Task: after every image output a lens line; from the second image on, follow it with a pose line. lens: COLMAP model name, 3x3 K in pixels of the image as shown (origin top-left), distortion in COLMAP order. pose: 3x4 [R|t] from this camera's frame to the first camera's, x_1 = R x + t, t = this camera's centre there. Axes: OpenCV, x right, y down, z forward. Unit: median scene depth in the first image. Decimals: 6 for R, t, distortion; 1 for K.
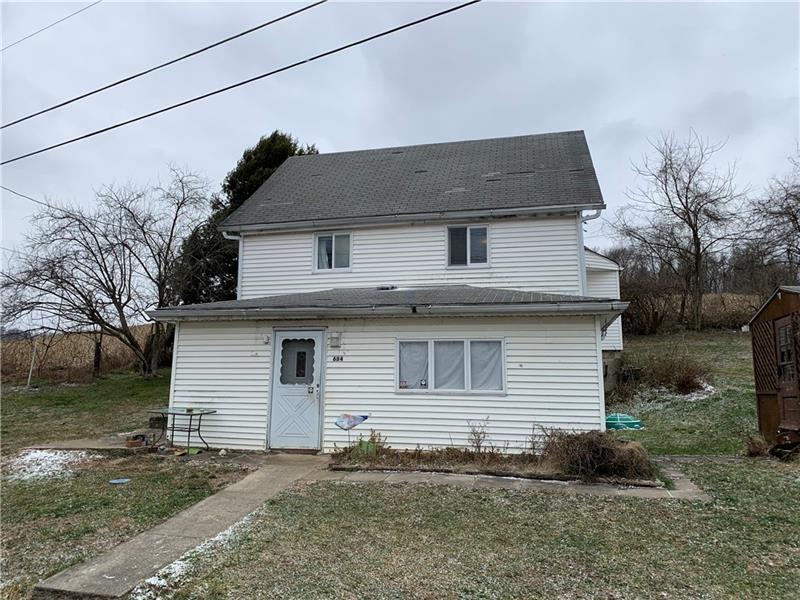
lens RADIAL K [[604.2, 0, 400.0], [0, 604.2, 300.0], [0, 0, 1]] dist [0.074859, -0.135114]
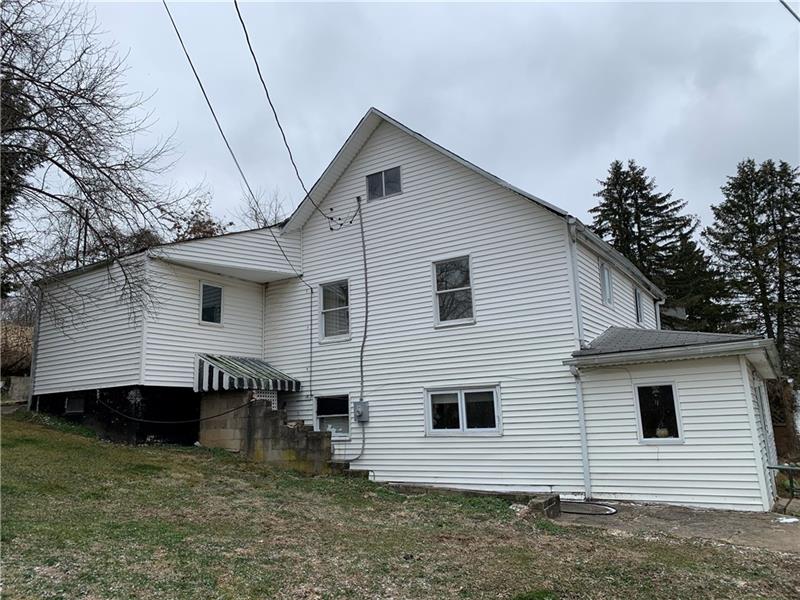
lens RADIAL K [[604.2, 0, 400.0], [0, 604.2, 300.0], [0, 0, 1]] dist [0.074859, -0.135114]
pose [[0.328874, 0.166259, 0.929624, -1.317486], [-0.110250, 0.984409, -0.137054, 0.127977], [-0.937916, -0.057418, 0.342077, 1.210576]]
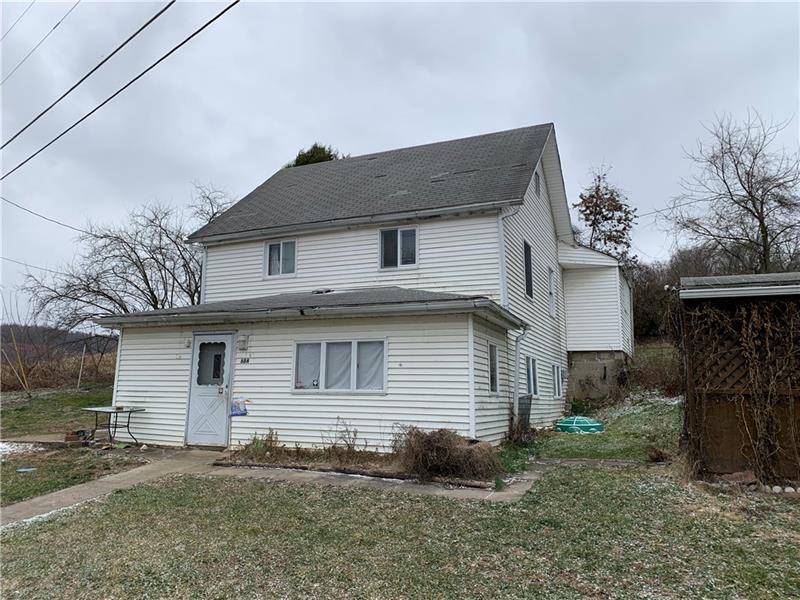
lens RADIAL K [[604.2, 0, 400.0], [0, 604.2, 300.0], [0, 0, 1]] dist [0.074859, -0.135114]
pose [[0.982367, -0.026622, -0.185059, 0.352357], [0.025328, 0.999635, -0.009353, 0.008298], [0.185240, 0.004501, 0.982683, 0.012569]]
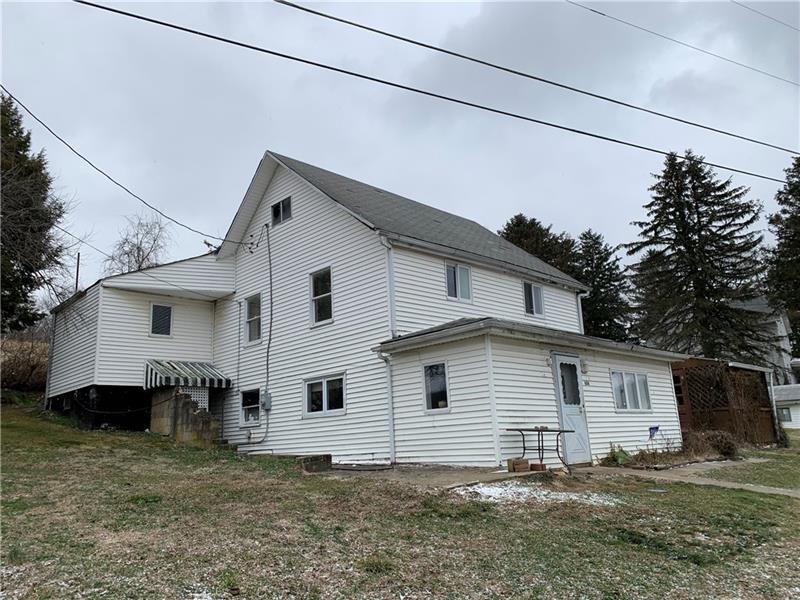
lens RADIAL K [[604.2, 0, 400.0], [0, 604.2, 300.0], [0, 0, 1]] dist [0.074859, -0.135114]
pose [[0.532671, 0.160329, 0.830997, -1.267887], [-0.077885, 0.987012, -0.140506, 0.129099], [-0.842731, 0.010121, 0.538240, 0.655595]]
